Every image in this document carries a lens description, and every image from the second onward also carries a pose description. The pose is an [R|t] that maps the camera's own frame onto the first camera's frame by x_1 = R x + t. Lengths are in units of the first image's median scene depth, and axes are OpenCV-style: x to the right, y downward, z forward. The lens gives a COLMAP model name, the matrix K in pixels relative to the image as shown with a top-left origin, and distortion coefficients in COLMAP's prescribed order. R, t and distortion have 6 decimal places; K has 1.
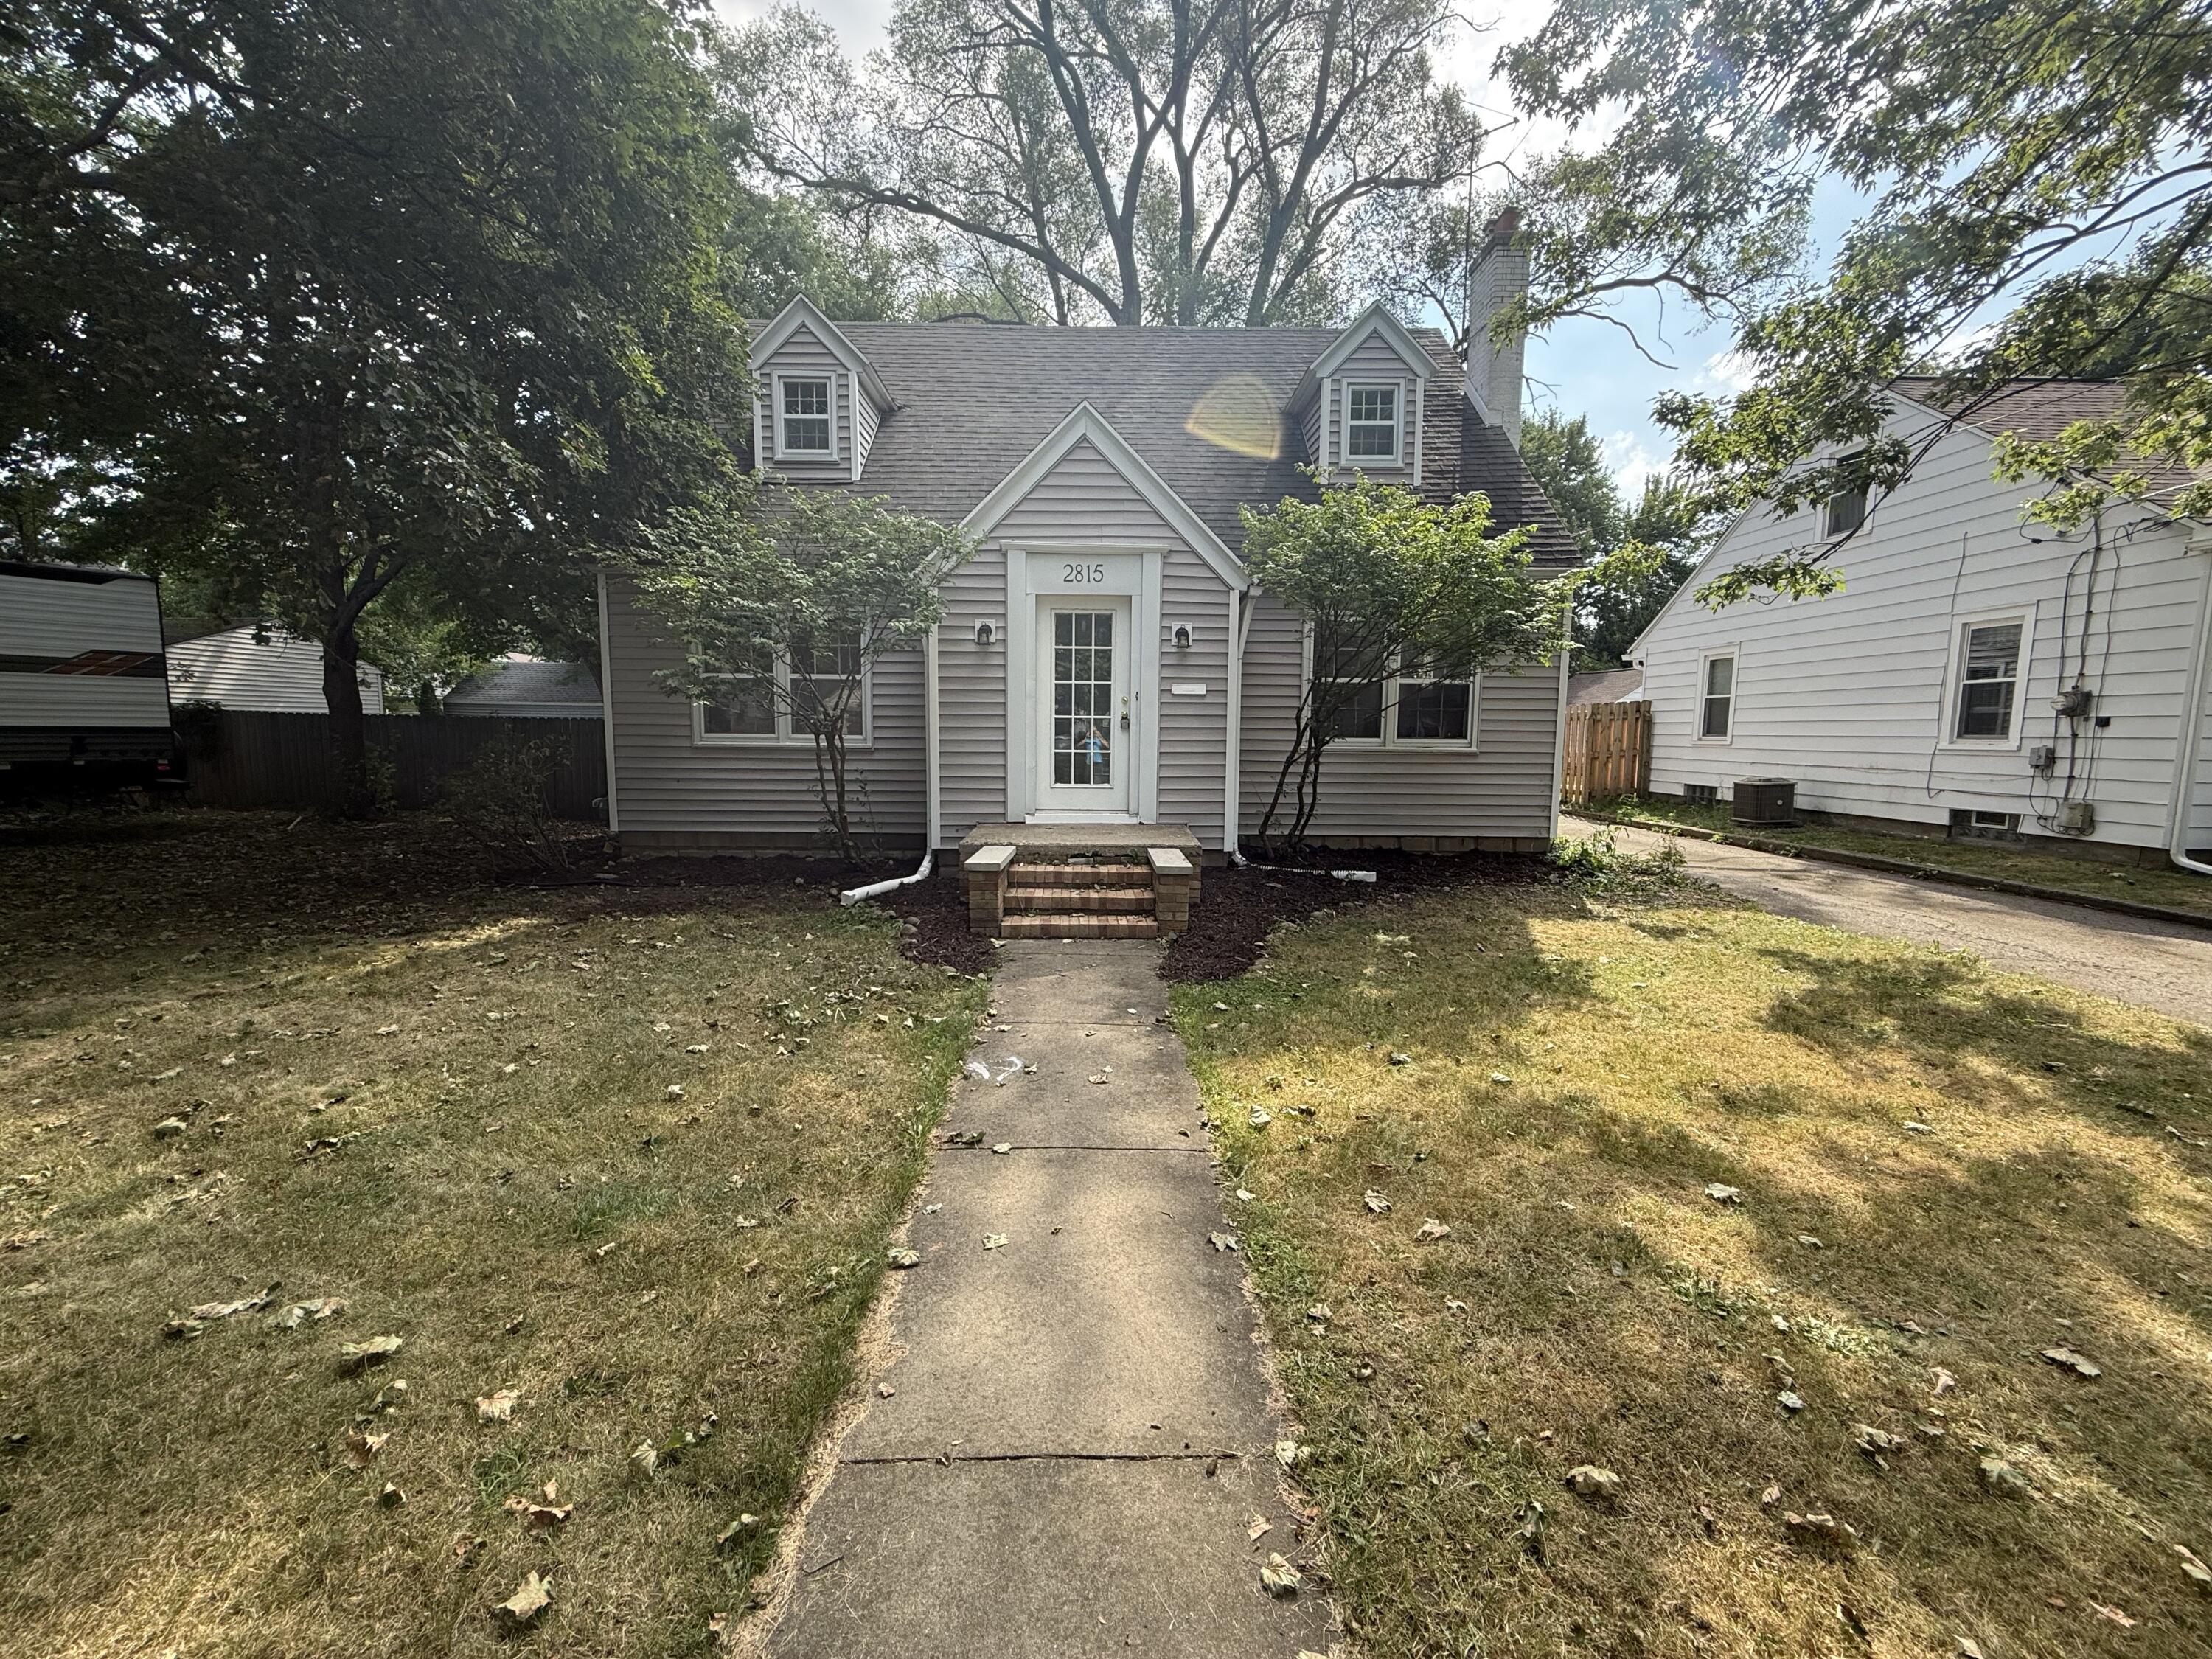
lens RADIAL K [[881.4, 0, 1093.5], [0, 881.4, 830.7], [0, 0, 1]] dist [-0.001902, 0.000716]
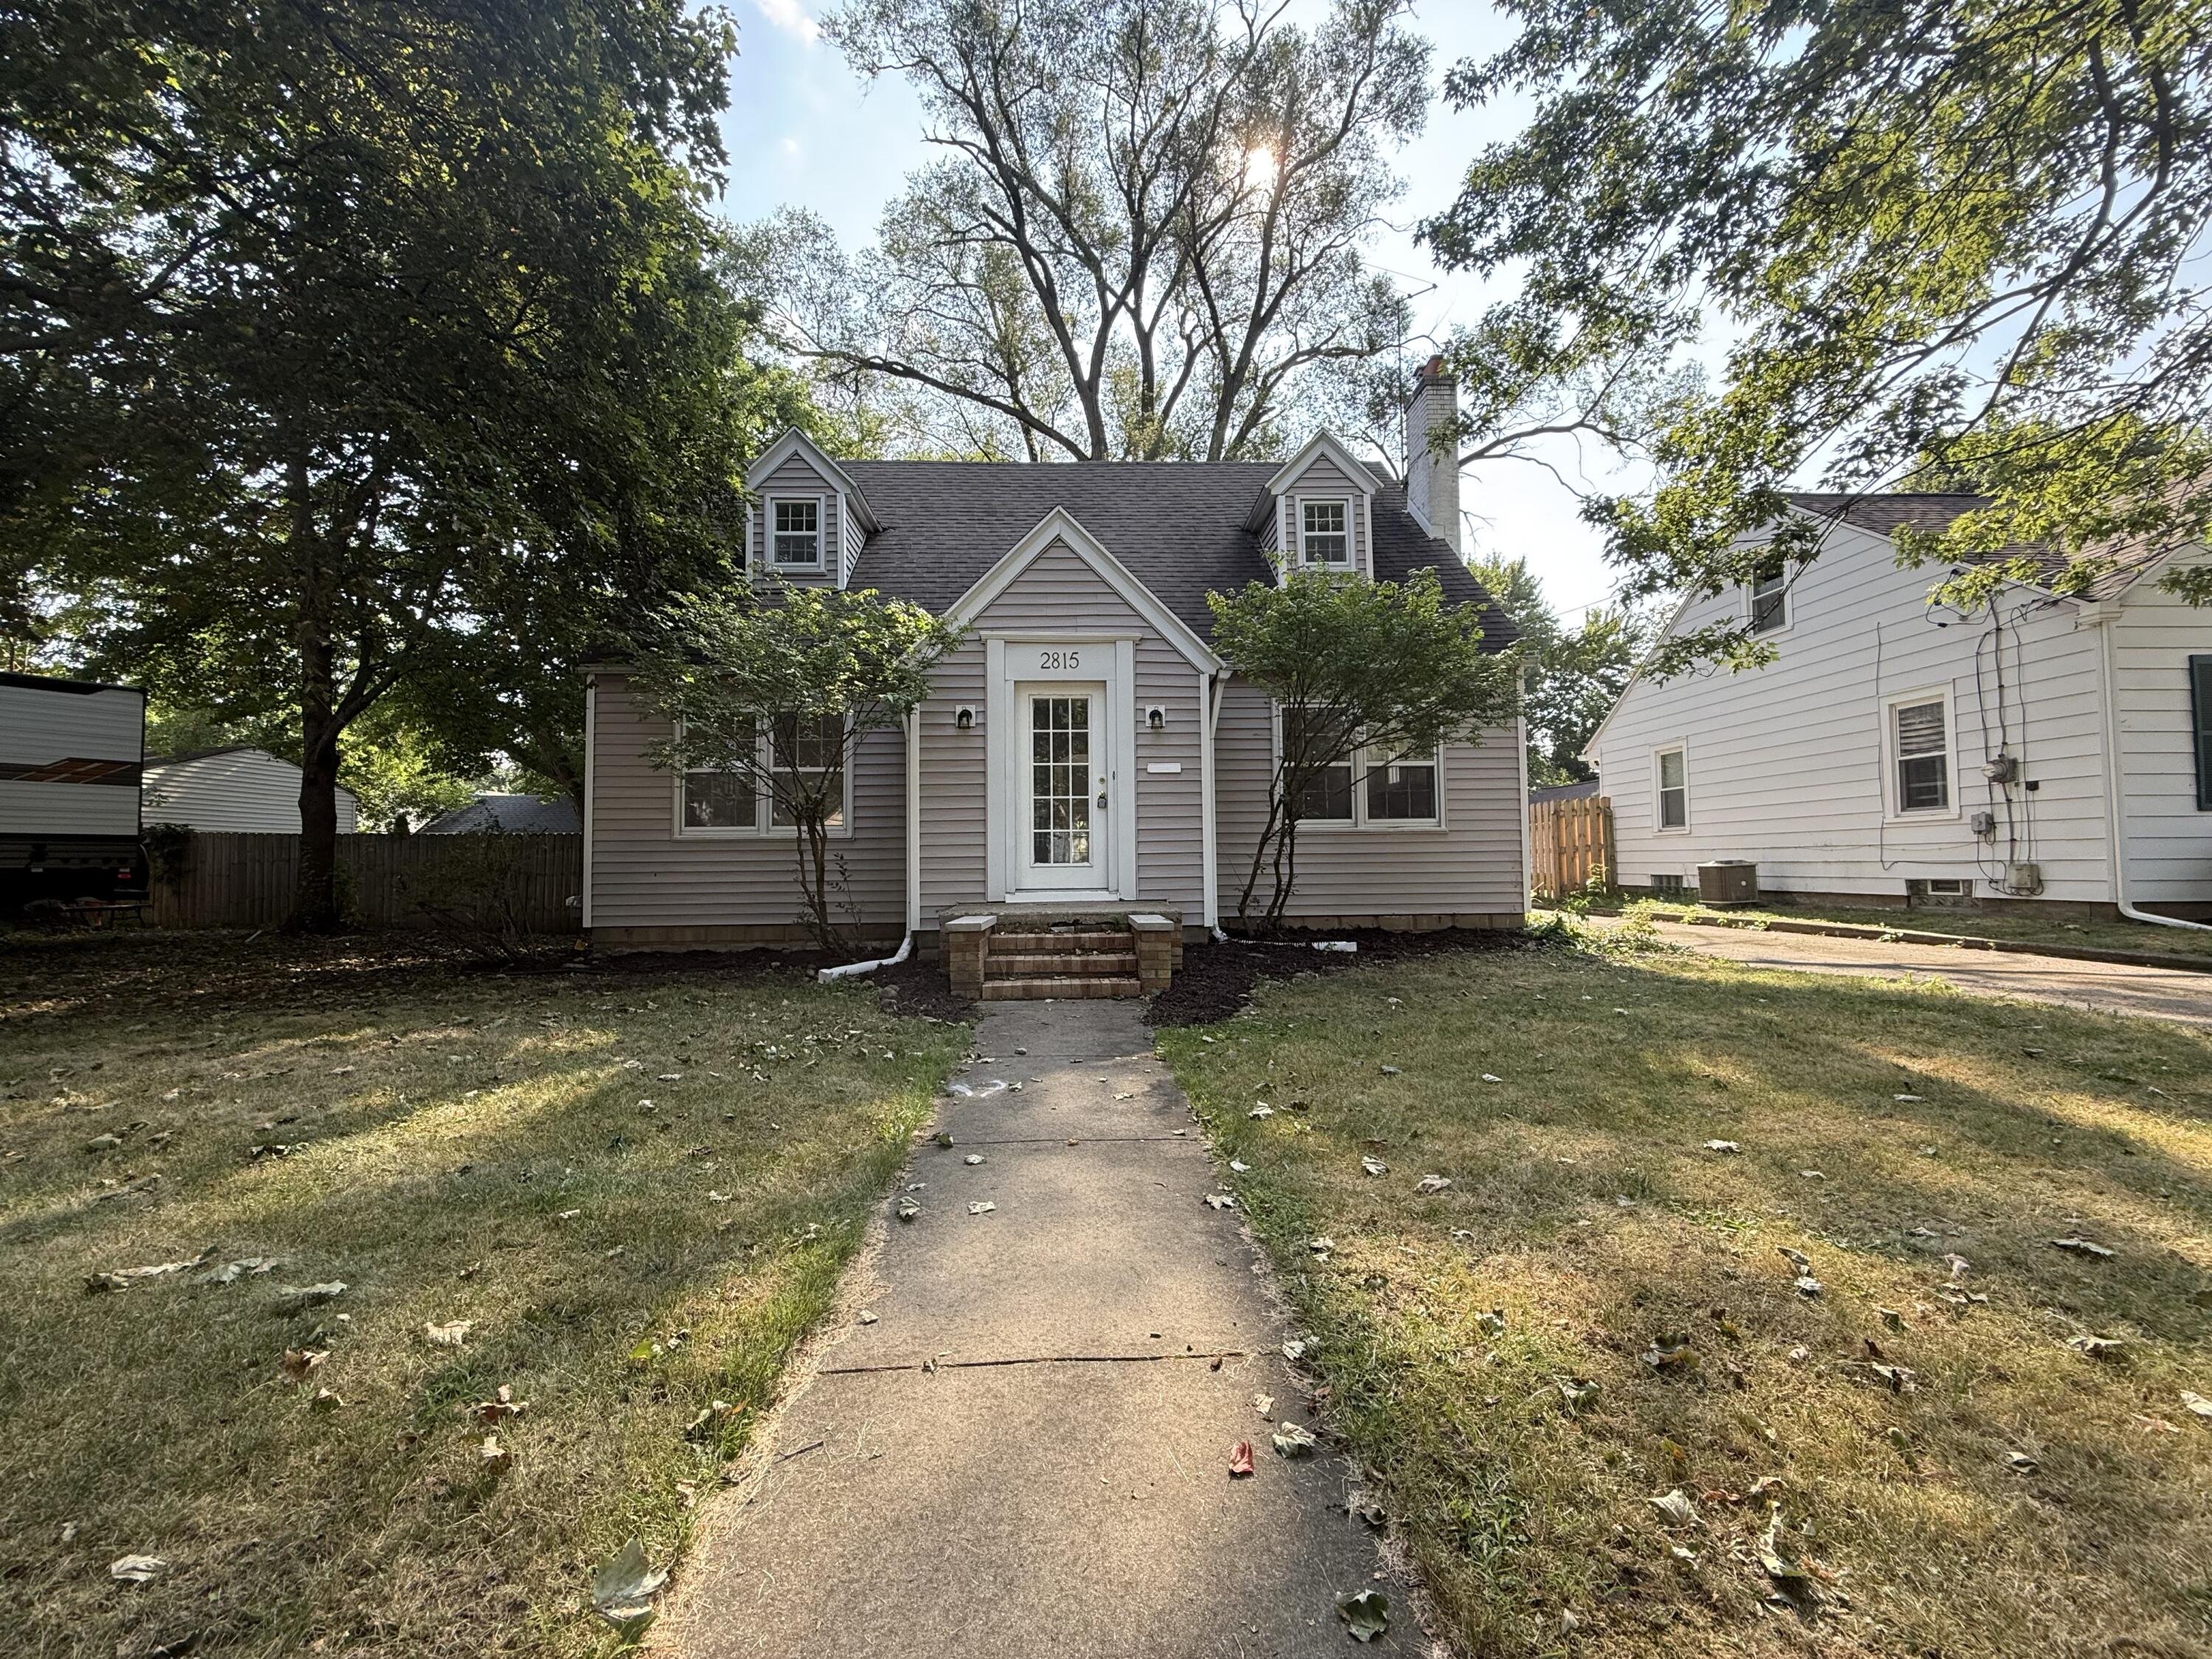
lens RADIAL K [[881.4, 0, 1093.4], [0, 881.4, 831.3], [0, 0, 1]] dist [-0.001902, 0.000716]
pose [[0.999506, -0.016855, 0.026528, -0.002754], [0.020706, 0.988115, -0.152312, 0.065041], [-0.023645, 0.152786, 0.987976, -0.003462]]
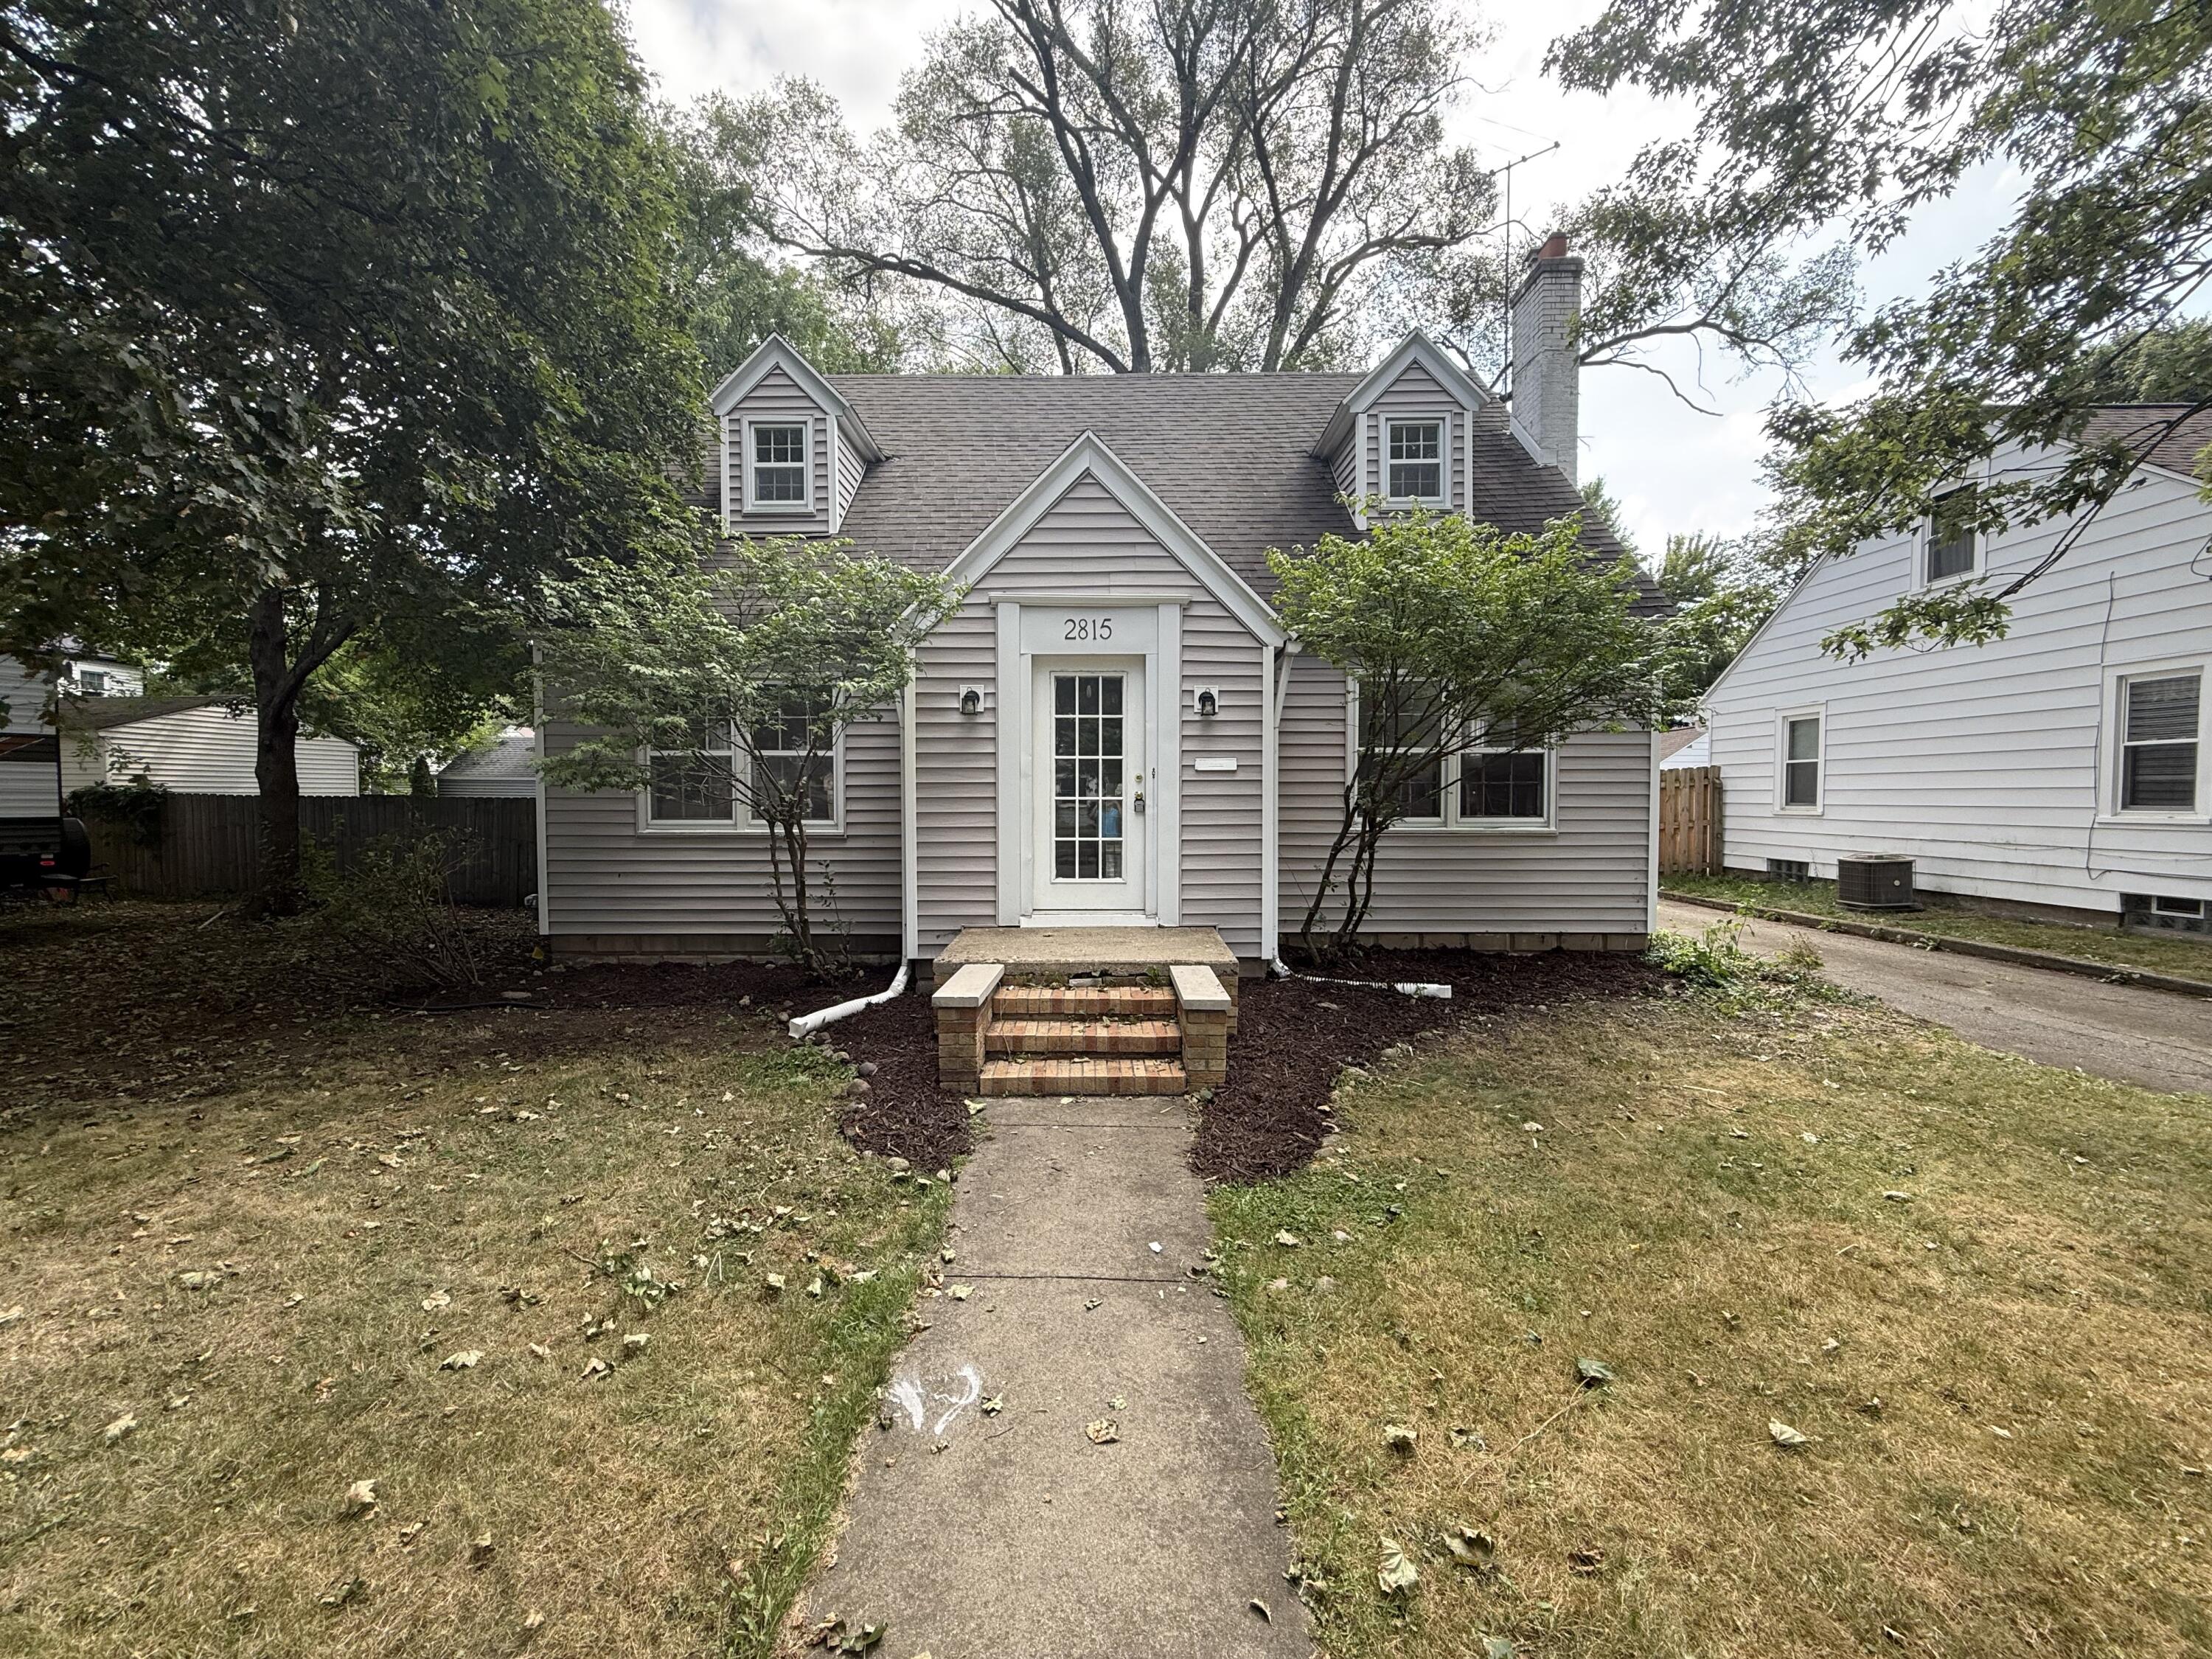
lens RADIAL K [[881.4, 0, 1100.1], [0, 881.4, 832.3], [0, 0, 1]] dist [-0.001902, 0.000716]
pose [[0.999894, -0.010577, -0.010018, 0.006430], [0.009826, 0.997333, -0.072326, -0.035986], [0.010756, 0.072220, 0.997331, 0.167255]]
